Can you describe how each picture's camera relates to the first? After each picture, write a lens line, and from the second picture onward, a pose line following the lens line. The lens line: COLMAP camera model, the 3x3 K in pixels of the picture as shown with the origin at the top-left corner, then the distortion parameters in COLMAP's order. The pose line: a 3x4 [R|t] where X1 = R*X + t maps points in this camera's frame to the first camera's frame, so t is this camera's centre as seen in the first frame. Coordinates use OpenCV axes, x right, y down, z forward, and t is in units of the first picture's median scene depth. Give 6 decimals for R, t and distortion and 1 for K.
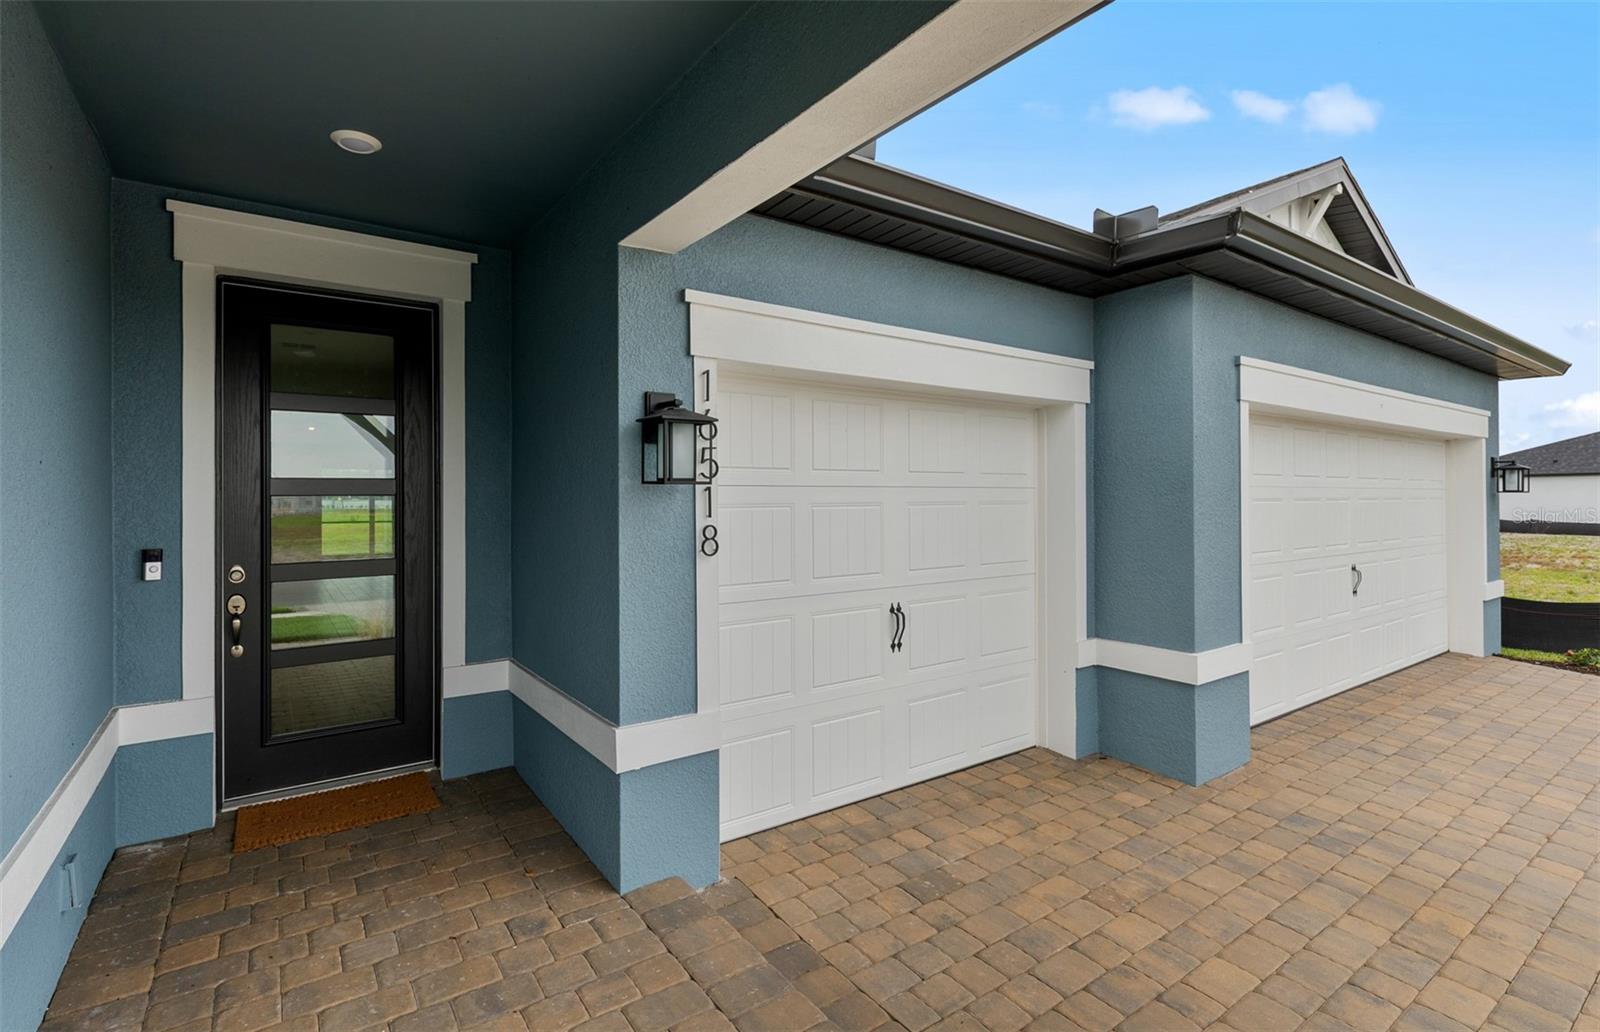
lens RADIAL K [[744.9, 0, 805.9], [0, 744.9, 491.2], [0, 0, 1]] dist [0.006675, -0.000412]
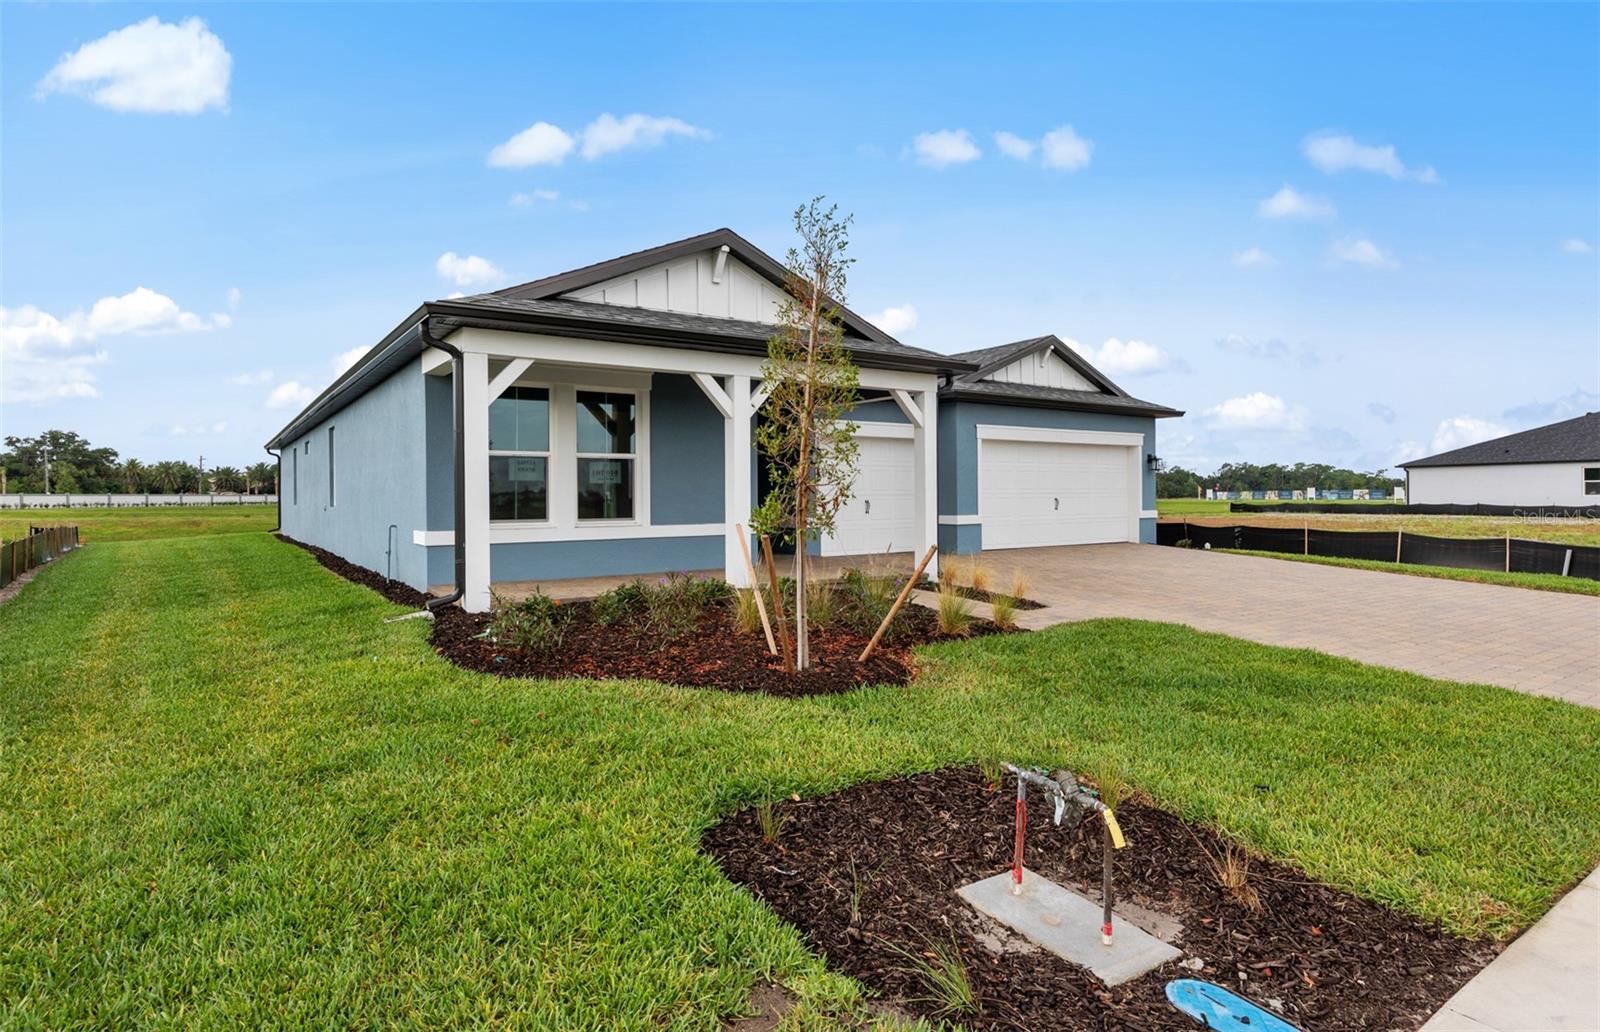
lens RADIAL K [[838.7, 0, 808.1], [0, 838.7, 476.6], [0, 0, 1]] dist [-0.001048, -0.000127]
pose [[0.999808, -0.001762, -0.019506, -0.090337], [0.001534, 0.999930, -0.011706, 0.109749], [0.019525, 0.011674, 0.999741, -3.509857]]
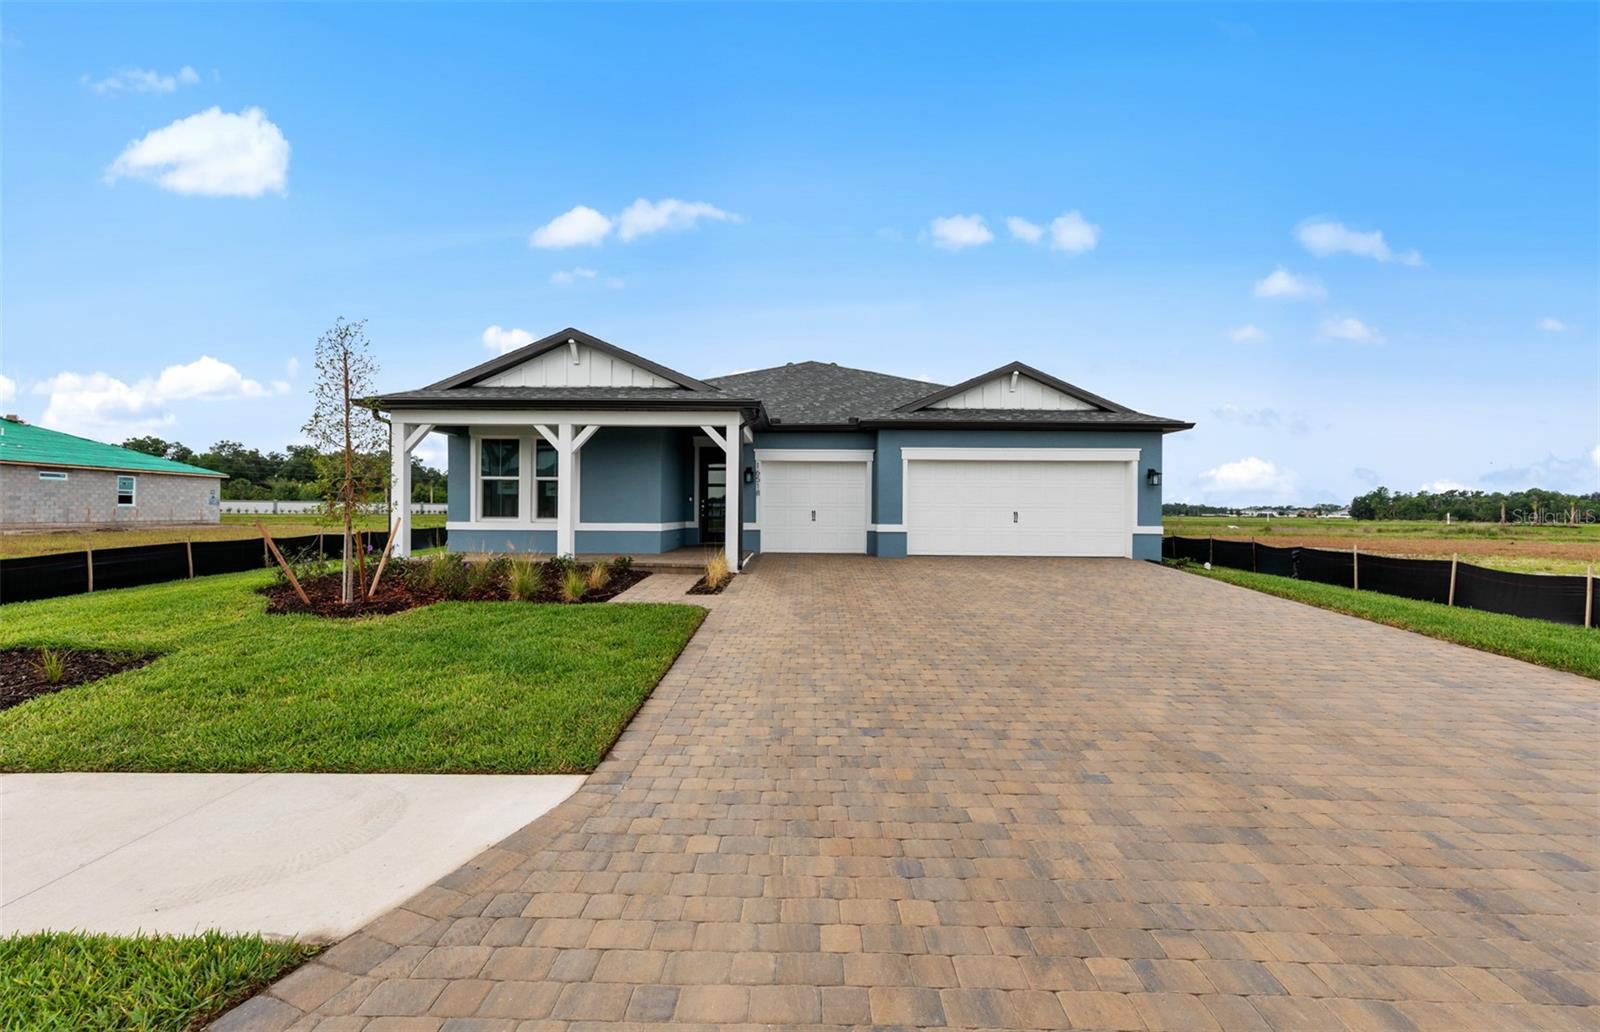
lens RADIAL K [[631.8, 0, 807.1], [0, 631.8, 501.4], [0, 0, 1]] dist [0.002462, 0.000126]
pose [[0.813183, 0.002591, -0.582002, 2.771094], [-0.005066, 0.999984, -0.002627, 0.133453], [0.581986, 0.005085, 0.813183, -2.509524]]
